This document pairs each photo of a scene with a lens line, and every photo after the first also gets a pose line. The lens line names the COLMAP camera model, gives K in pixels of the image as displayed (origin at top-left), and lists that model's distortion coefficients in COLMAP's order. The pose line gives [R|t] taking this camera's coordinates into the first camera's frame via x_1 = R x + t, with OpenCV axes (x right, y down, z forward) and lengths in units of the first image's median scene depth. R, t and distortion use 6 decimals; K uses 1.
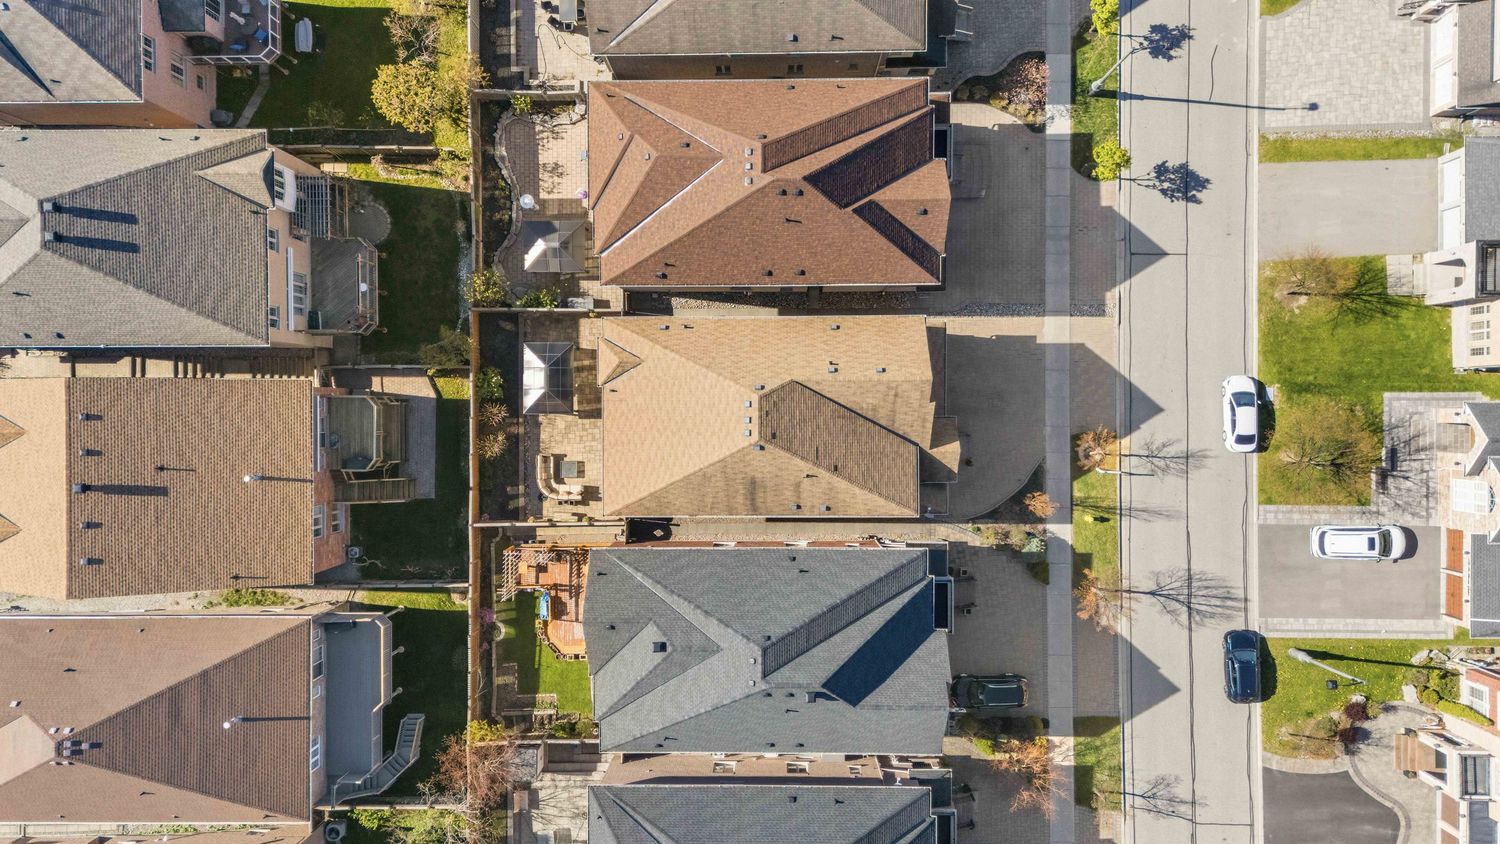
lens RADIAL K [[1094.0, 0, 751.2], [0, 1094.0, 420.1], [0, 0, 1]] dist [0.090693, -0.095502]
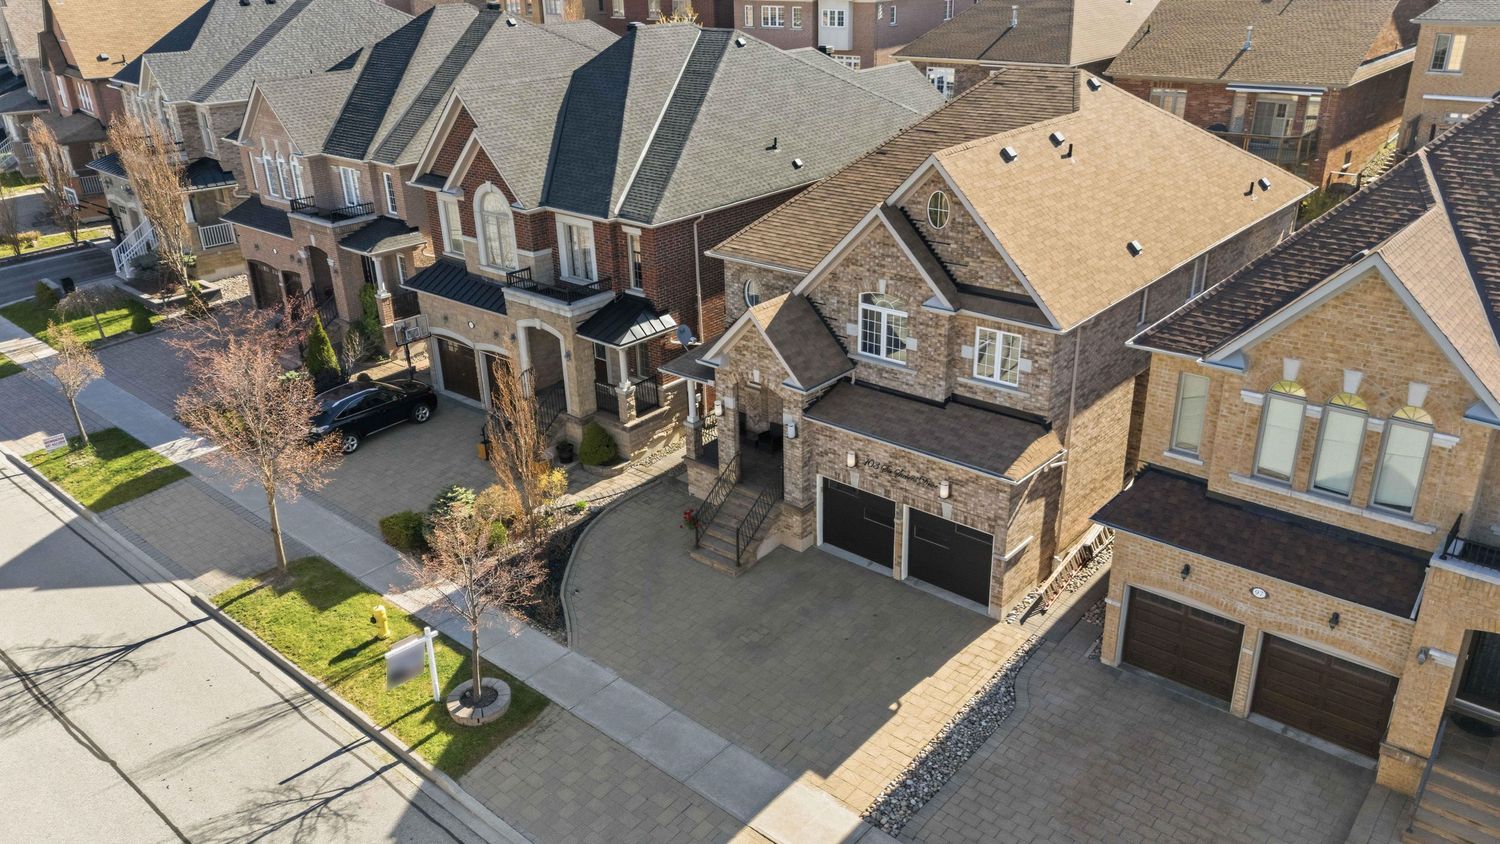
lens RADIAL K [[1099.7, 0, 752.9], [0, 1099.7, 419.9], [0, 0, 1]] dist [0.082580, -0.064826]
pose [[-0.648119, 0.342074, -0.680387, 0.470675], [-0.760886, -0.253896, 0.597151, -0.235070], [0.031522, 0.904722, 0.424834, 0.774226]]
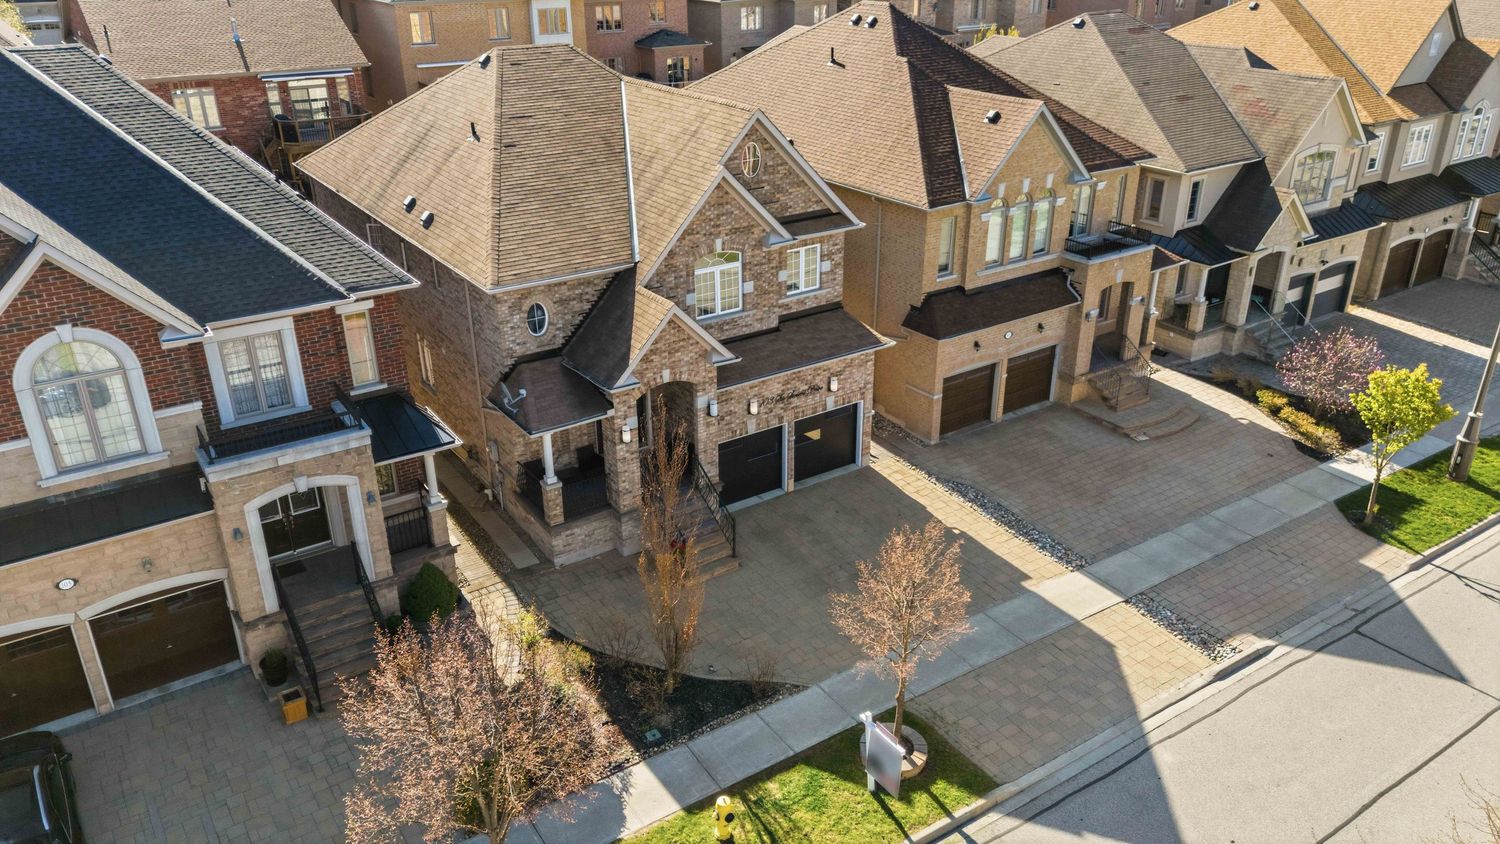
lens RADIAL K [[1094.0, 0, 751.2], [0, 1094.0, 420.1], [0, 0, 1]] dist [0.090693, -0.095502]
pose [[0.563967, 0.365564, -0.740476, 0.495761], [-0.825620, 0.231049, -0.514750, 0.214317], [-0.017088, 0.901654, 0.432121, 0.780239]]
